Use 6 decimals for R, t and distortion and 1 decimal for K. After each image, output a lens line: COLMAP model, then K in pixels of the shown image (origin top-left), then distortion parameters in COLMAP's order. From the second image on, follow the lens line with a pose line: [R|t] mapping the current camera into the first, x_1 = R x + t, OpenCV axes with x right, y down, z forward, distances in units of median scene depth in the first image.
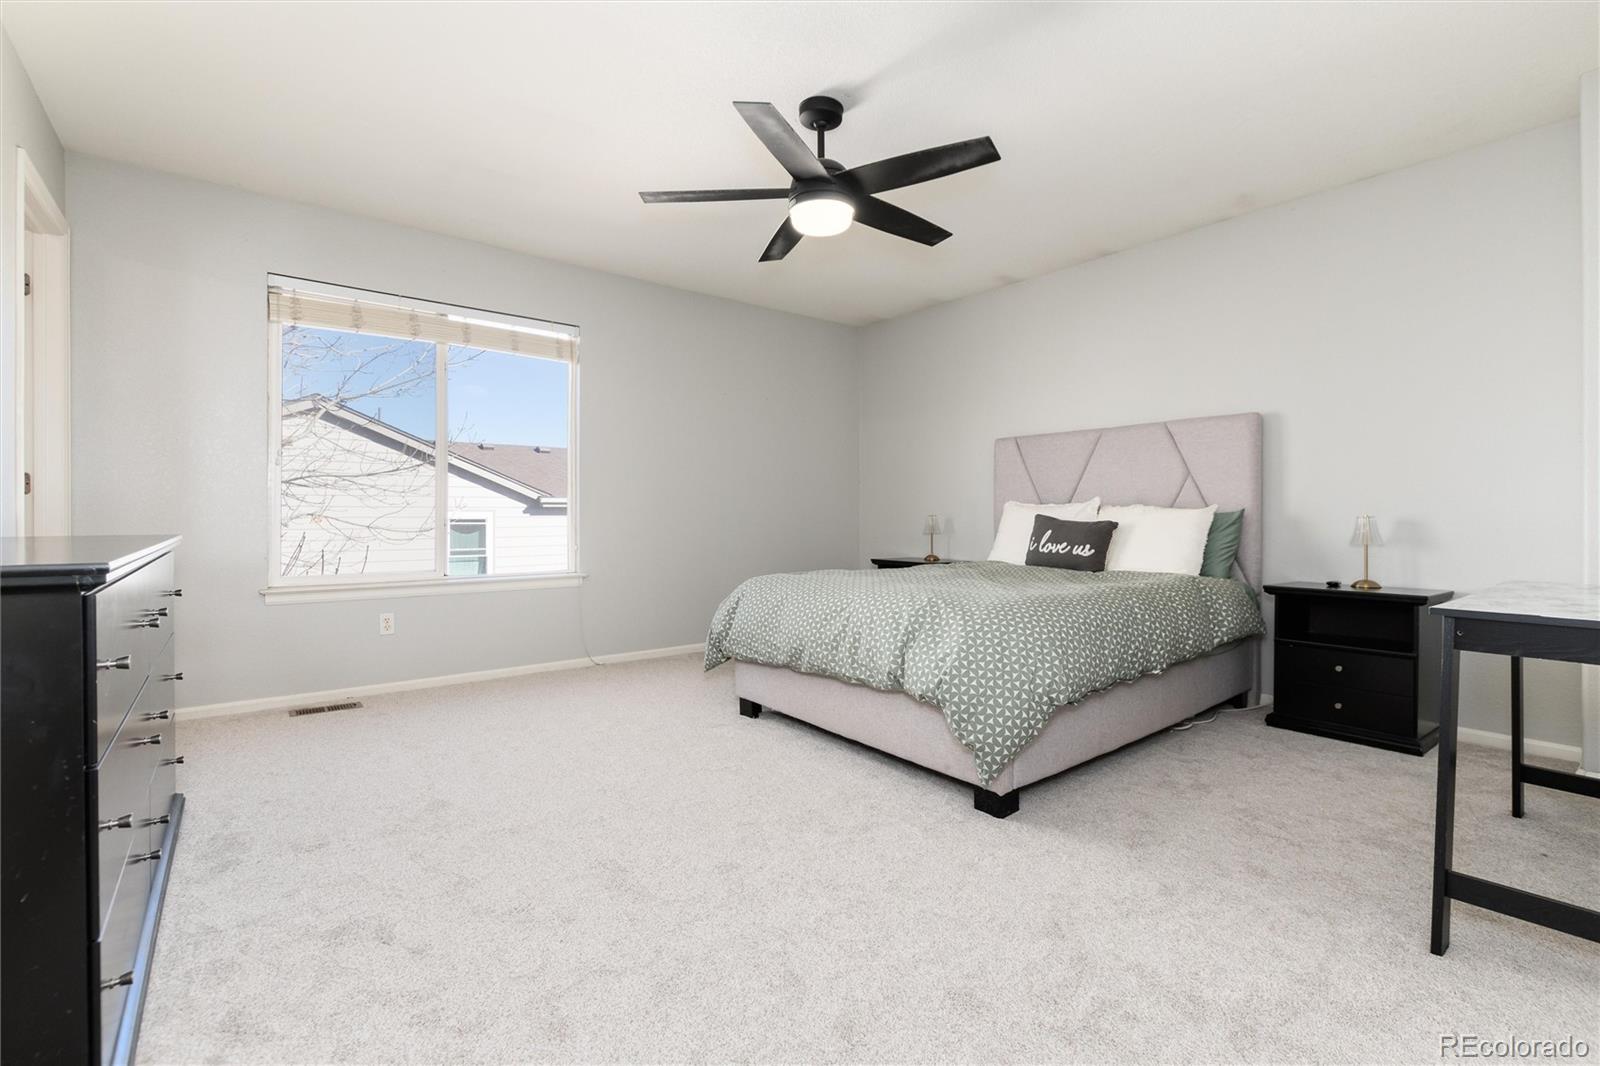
lens RADIAL K [[722.3, 0, 800.0], [0, 722.3, 533.0], [0, 0, 1]] dist [-0.017465, -0.000338]
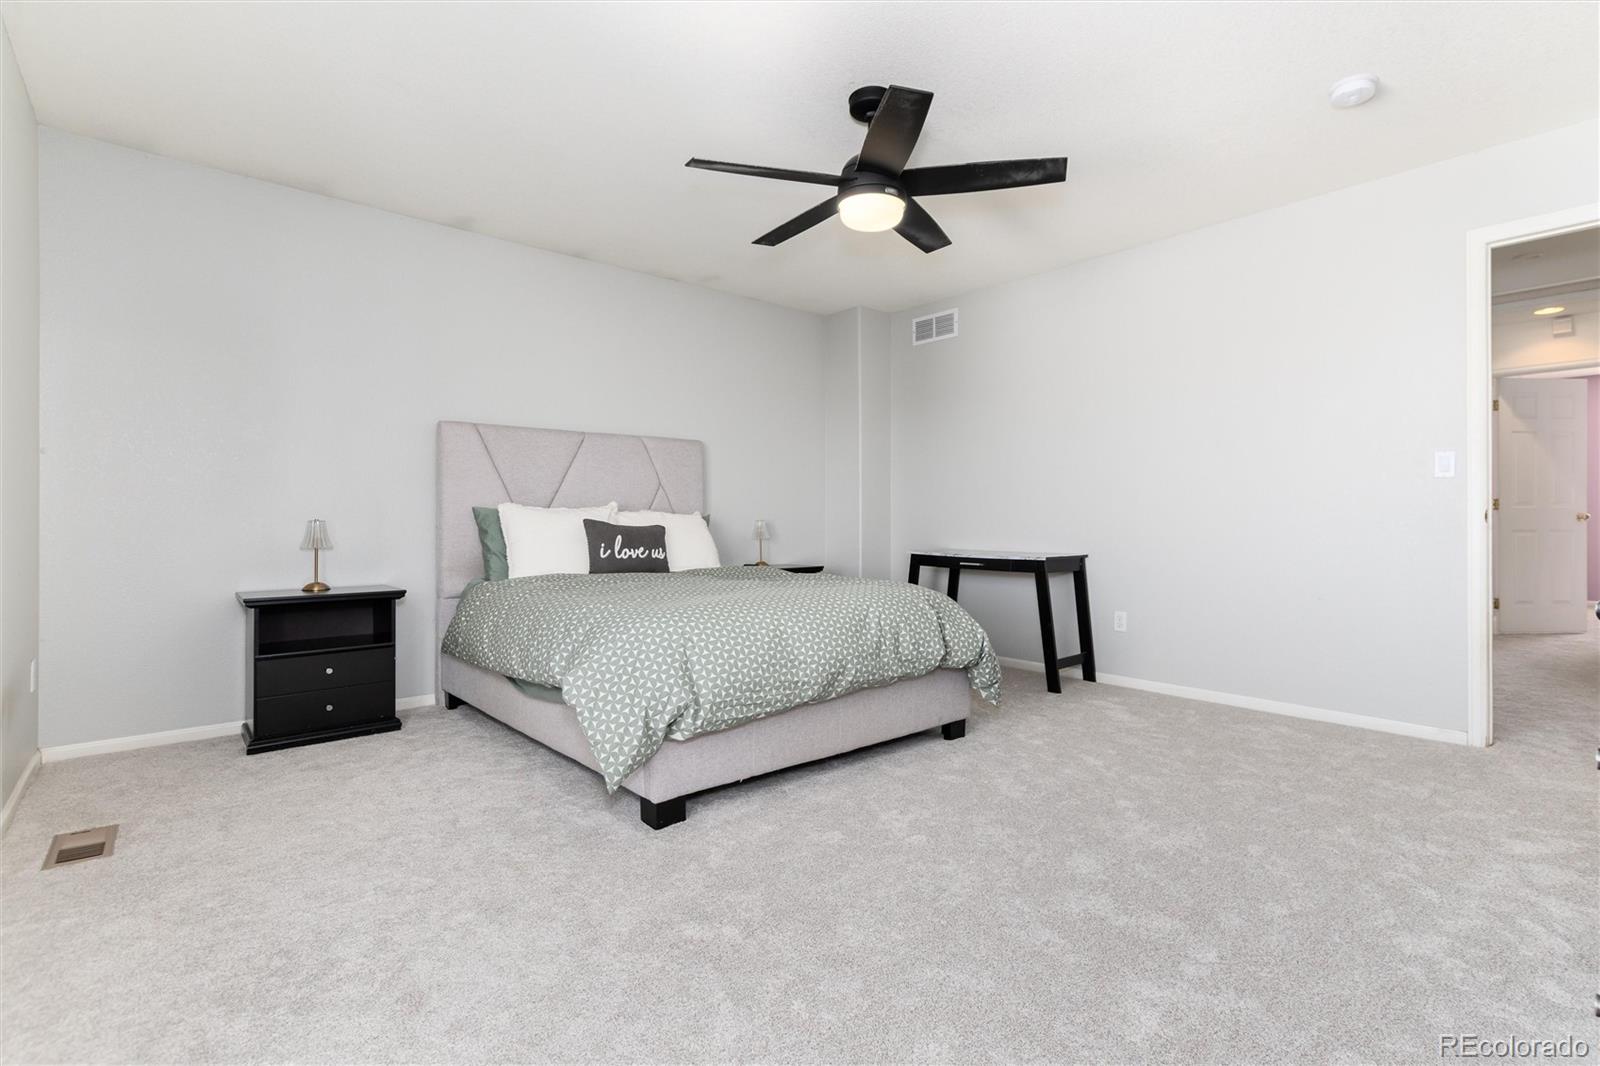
lens RADIAL K [[722.3, 0, 800.0], [0, 722.3, 533.0], [0, 0, 1]] dist [-0.017465, -0.000338]
pose [[-0.056509, -0.011352, 0.998338, -0.662596], [0.018620, 0.999749, 0.012422, -0.015413], [-0.998228, 0.019291, -0.056284, 0.829134]]
